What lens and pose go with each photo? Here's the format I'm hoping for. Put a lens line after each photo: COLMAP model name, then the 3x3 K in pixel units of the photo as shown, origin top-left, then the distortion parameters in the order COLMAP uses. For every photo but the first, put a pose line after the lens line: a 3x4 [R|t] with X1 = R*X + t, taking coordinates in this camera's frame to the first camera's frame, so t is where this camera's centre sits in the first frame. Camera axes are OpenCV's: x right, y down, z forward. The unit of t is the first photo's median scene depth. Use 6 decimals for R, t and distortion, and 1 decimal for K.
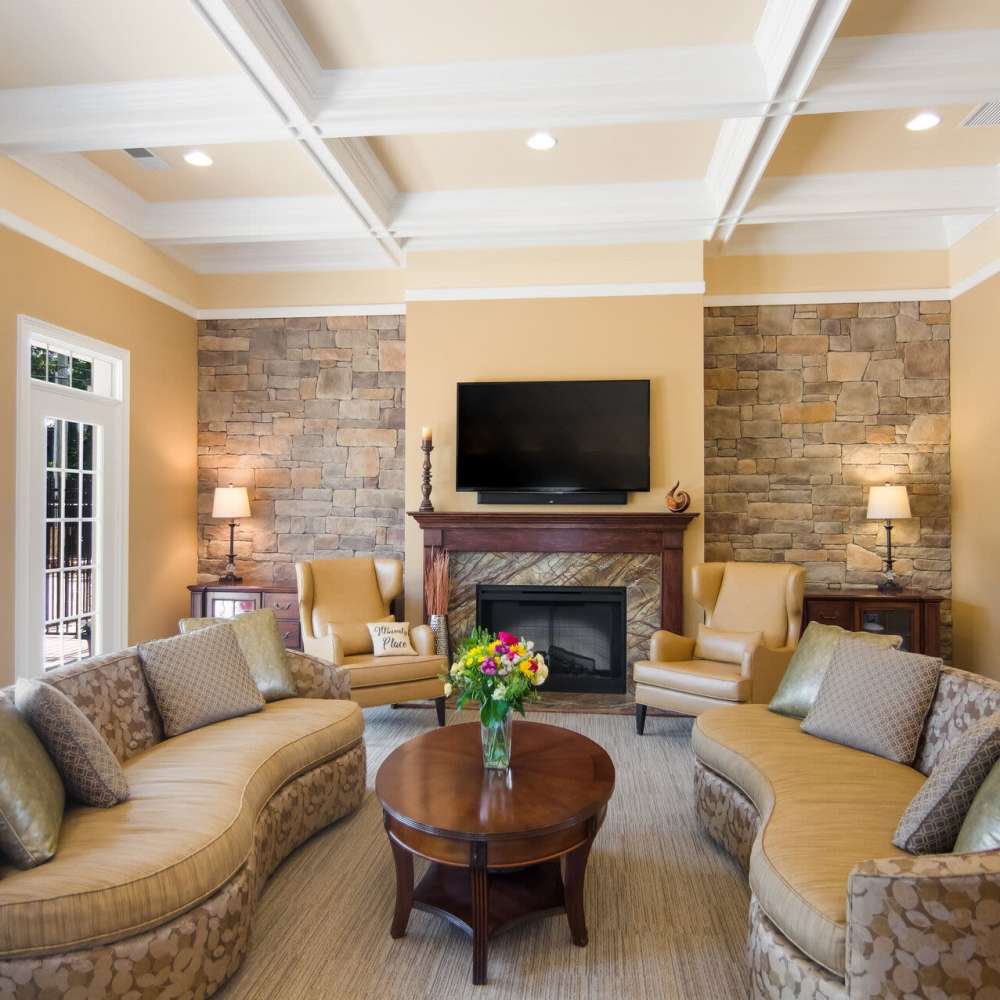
lens RADIAL K [[727.8, 0, 499.8], [0, 727.8, 507.5], [0, 0, 1]] dist [0.006557, -0.006150]
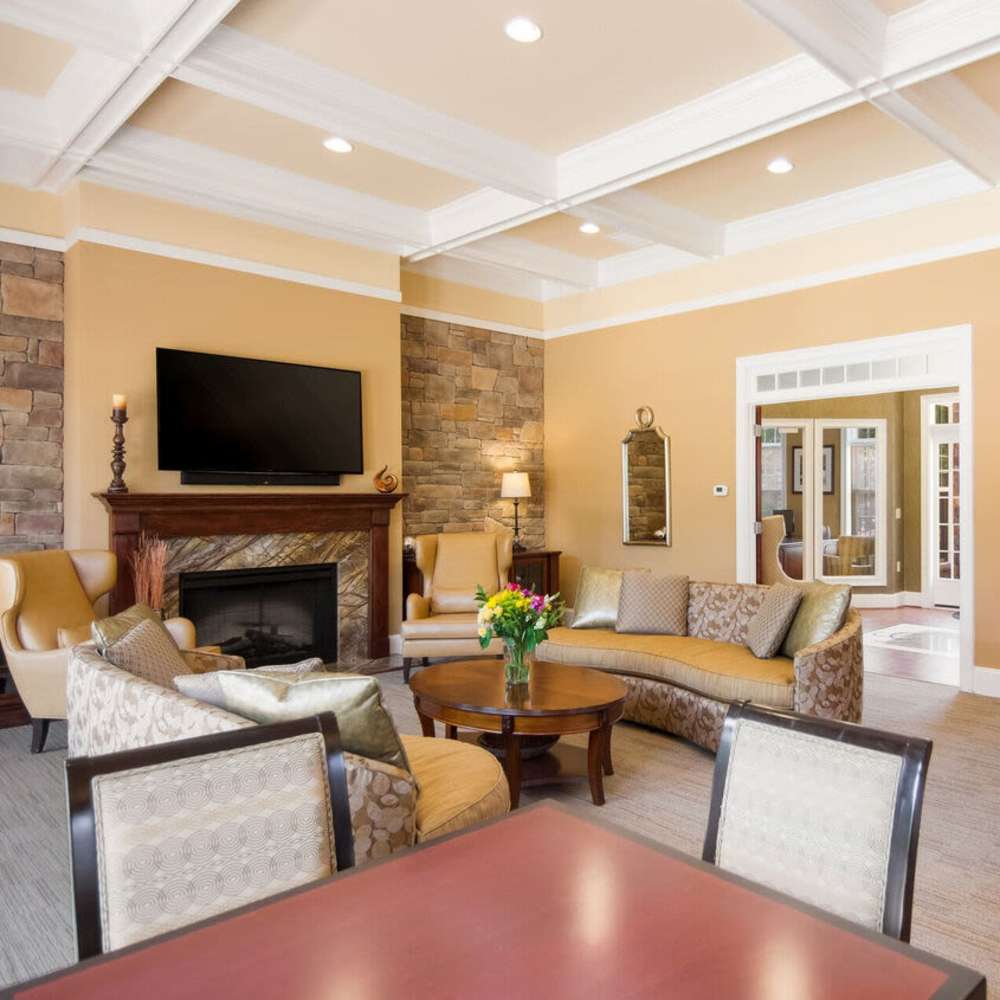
lens RADIAL K [[829.0, 0, 505.0], [0, 829.0, 498.8], [0, 0, 1]] dist [-0.035429, 0.006583]
pose [[0.652253, -0.007865, 0.757960, -0.592148], [-0.001549, 0.999930, 0.011708, 0.000544], [-0.758000, -0.008811, 0.652195, 0.020721]]
